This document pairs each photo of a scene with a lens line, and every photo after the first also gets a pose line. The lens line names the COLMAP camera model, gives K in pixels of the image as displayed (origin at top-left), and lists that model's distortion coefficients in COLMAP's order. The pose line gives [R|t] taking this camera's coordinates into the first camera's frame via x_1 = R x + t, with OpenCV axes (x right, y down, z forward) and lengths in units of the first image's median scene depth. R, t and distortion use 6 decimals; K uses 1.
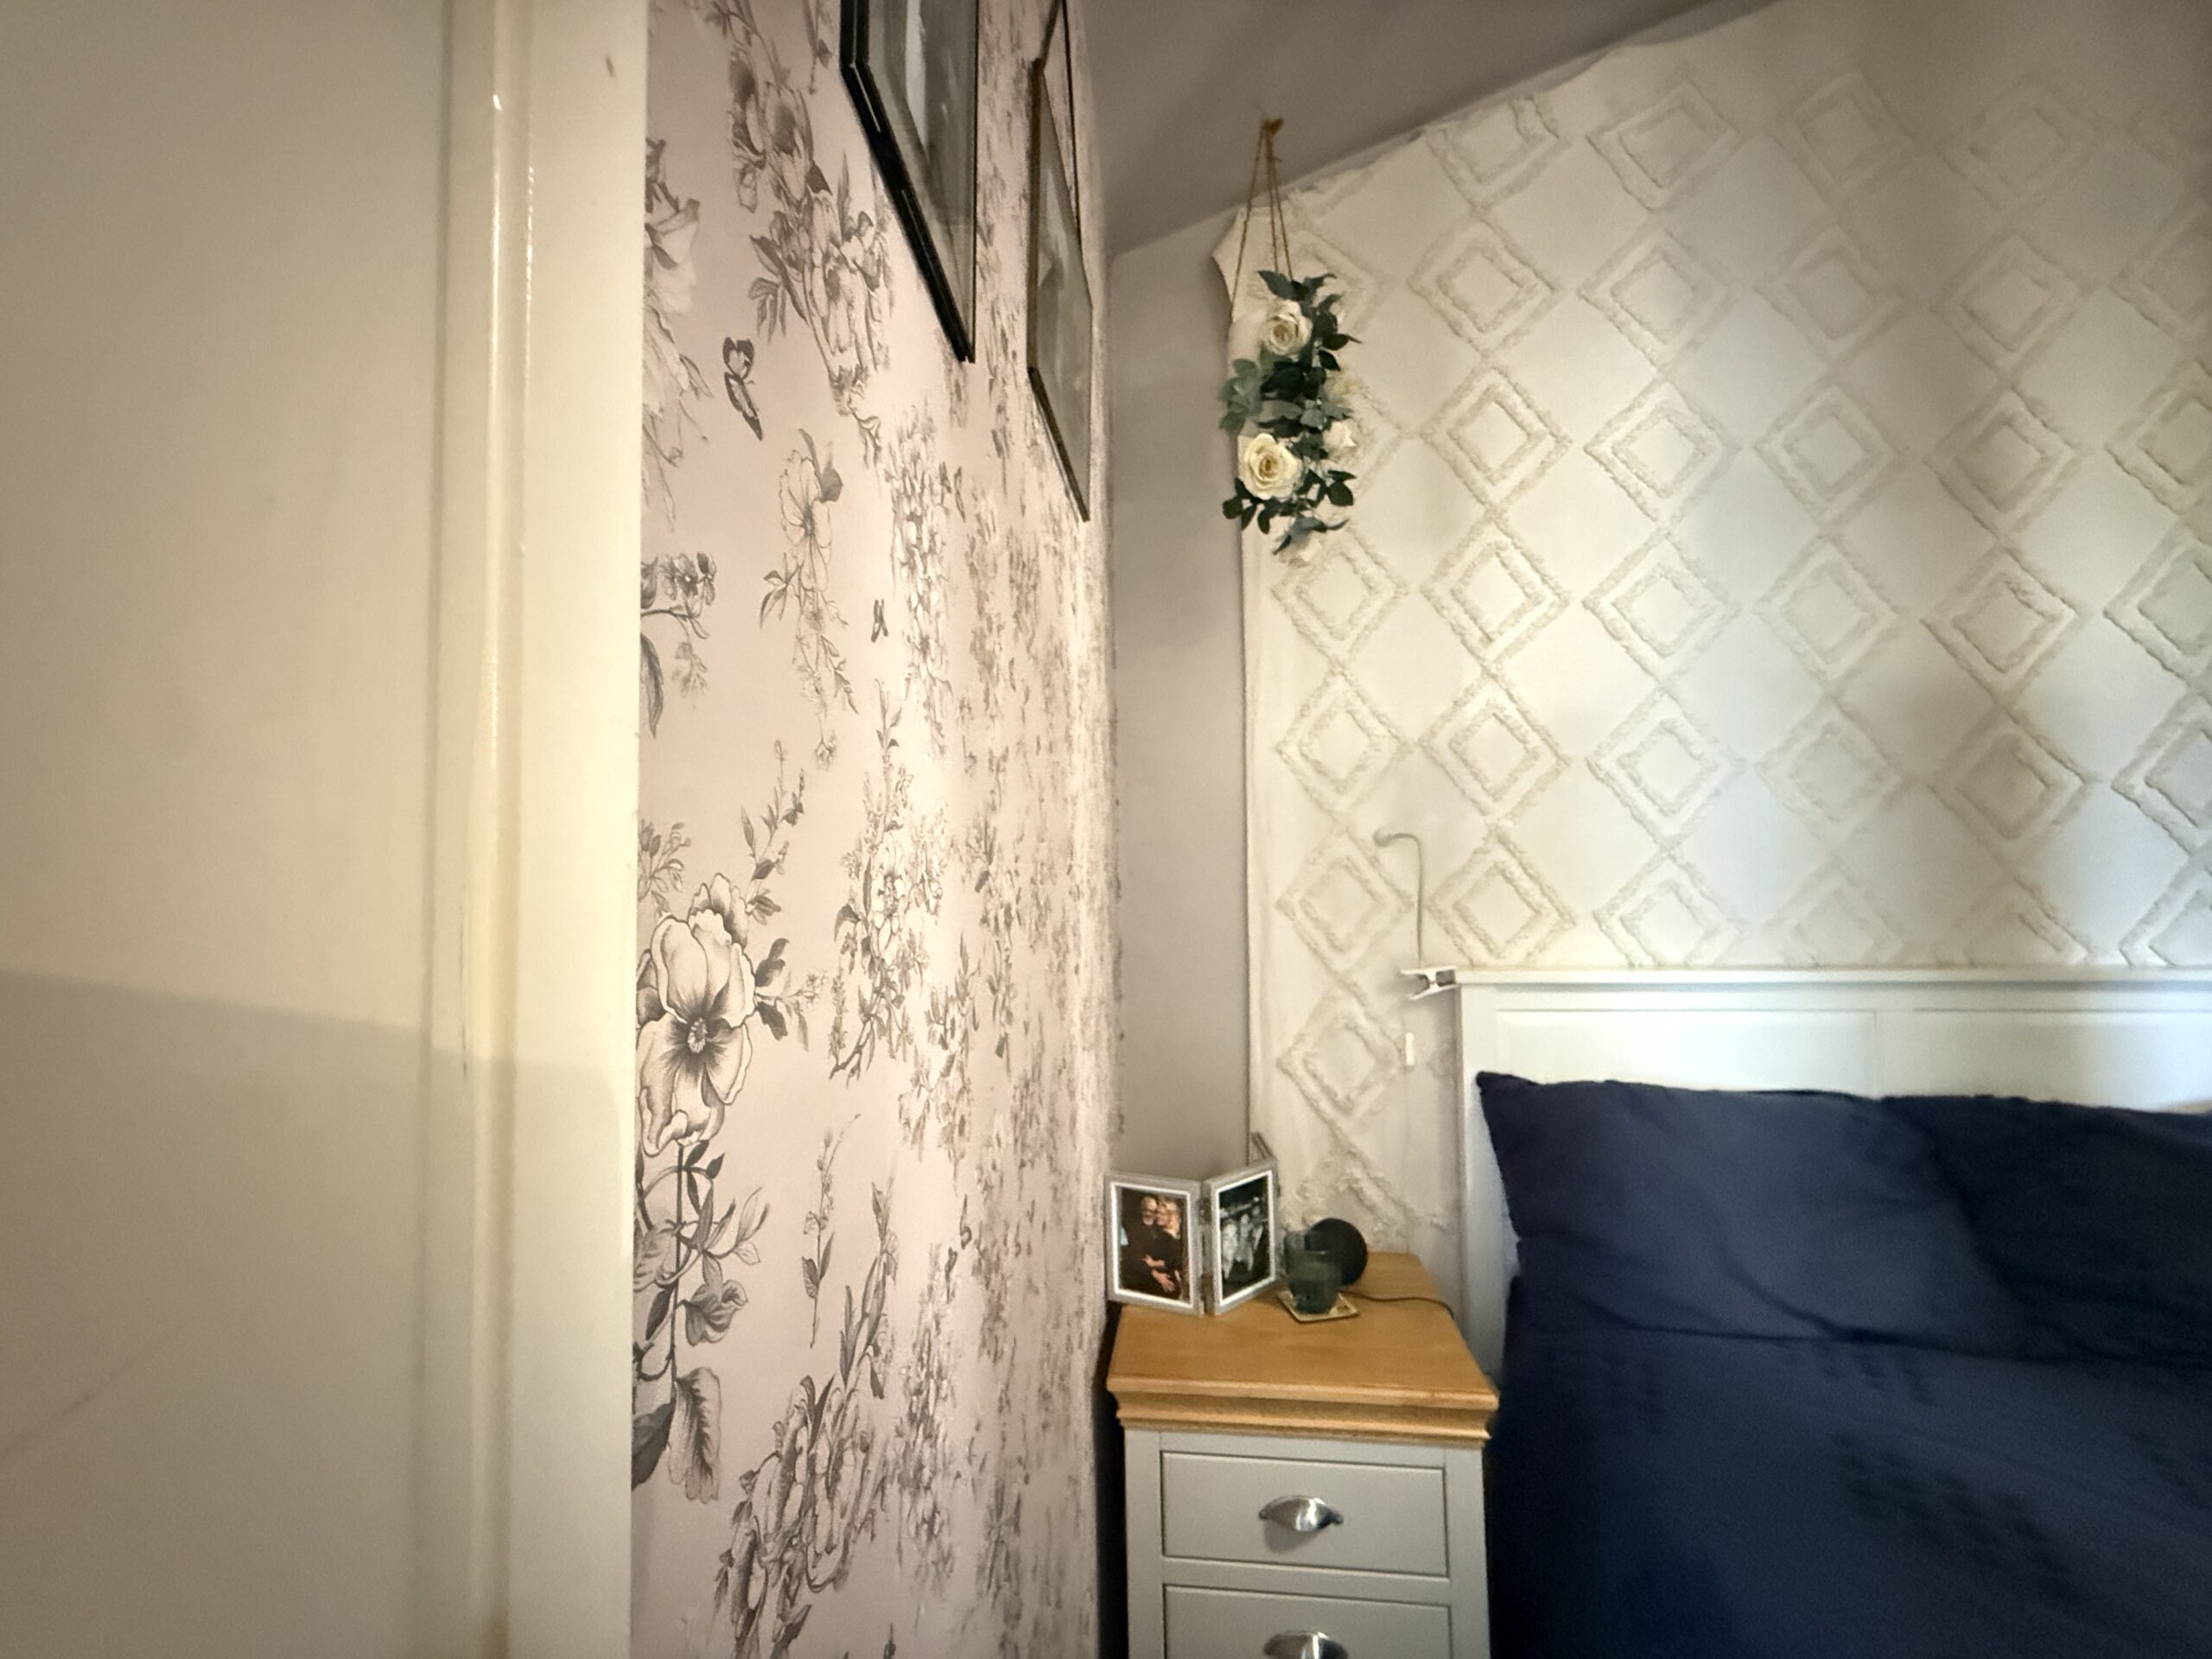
lens RADIAL K [[882.7, 0, 1085.7], [0, 882.7, 833.0], [0, 0, 1]] dist [-0.001868, 0.000627]
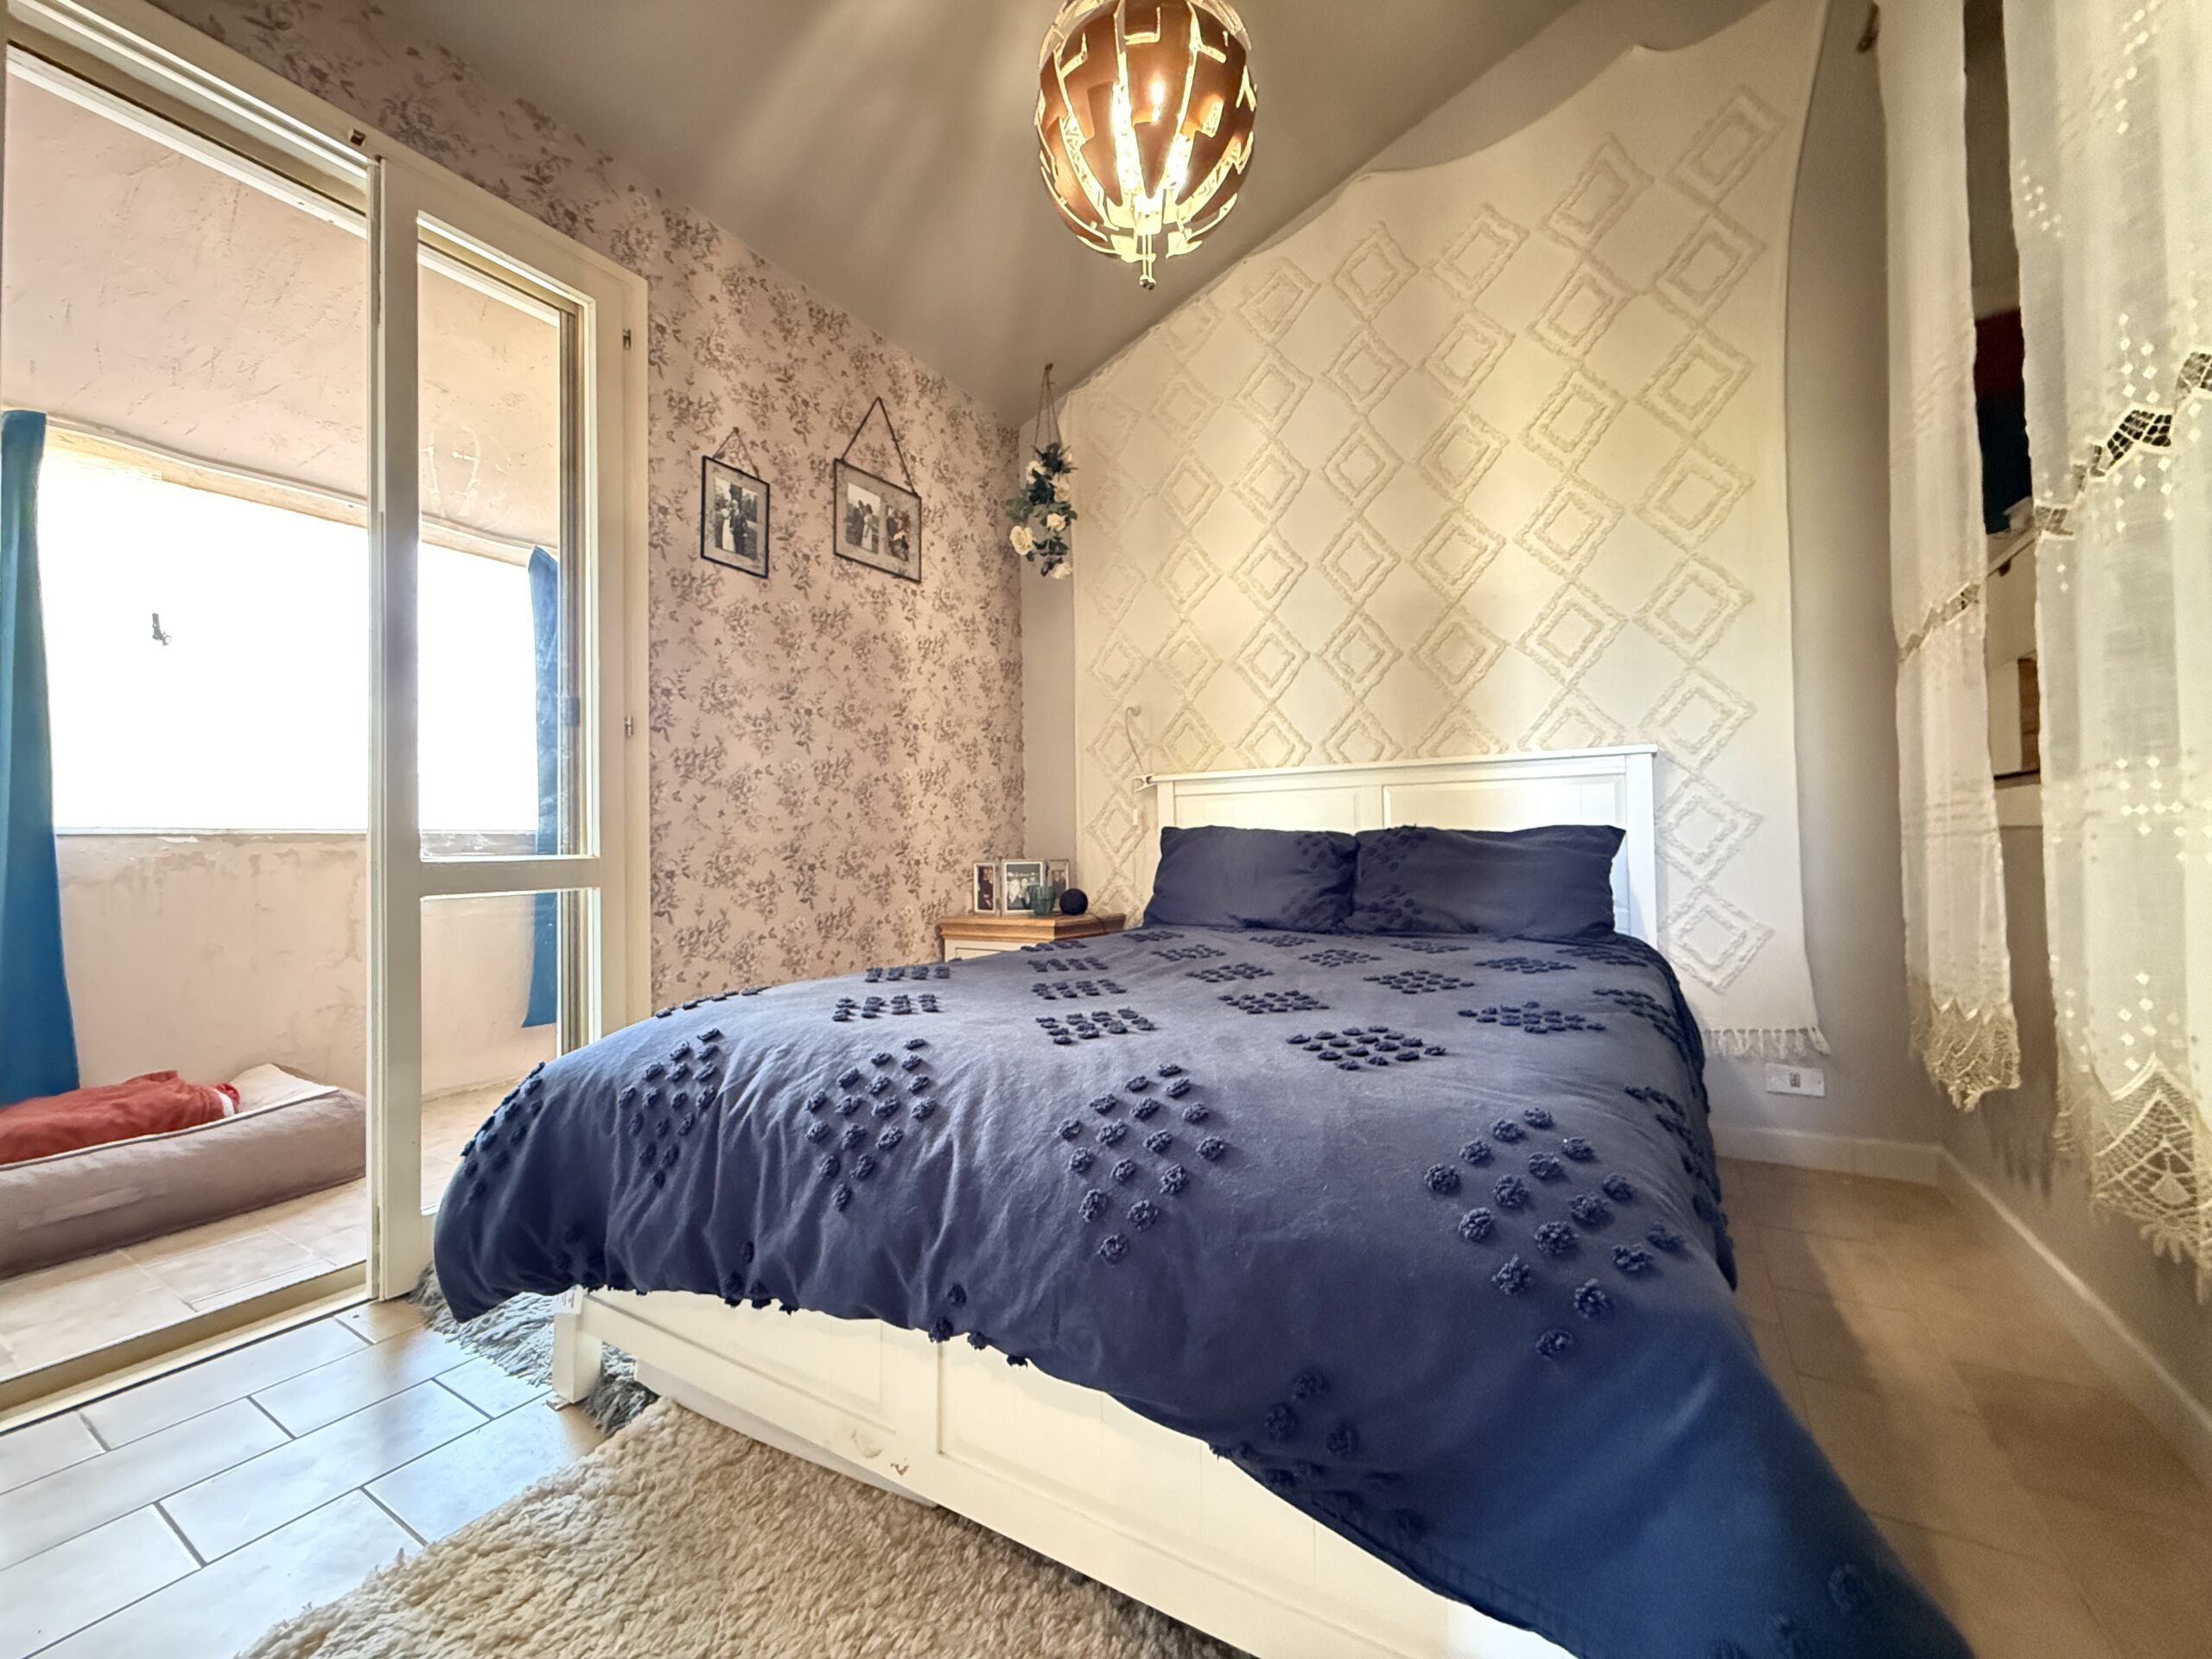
lens RADIAL K [[882.7, 0, 1122.7], [0, 882.7, 829.9], [0, 0, 1]] dist [-0.001868, 0.000627]
pose [[0.903461, -0.010799, -0.428535, 1.186574], [0.020316, 0.999638, 0.017641, 0.239959], [0.428189, -0.024644, 0.903353, -0.786643]]
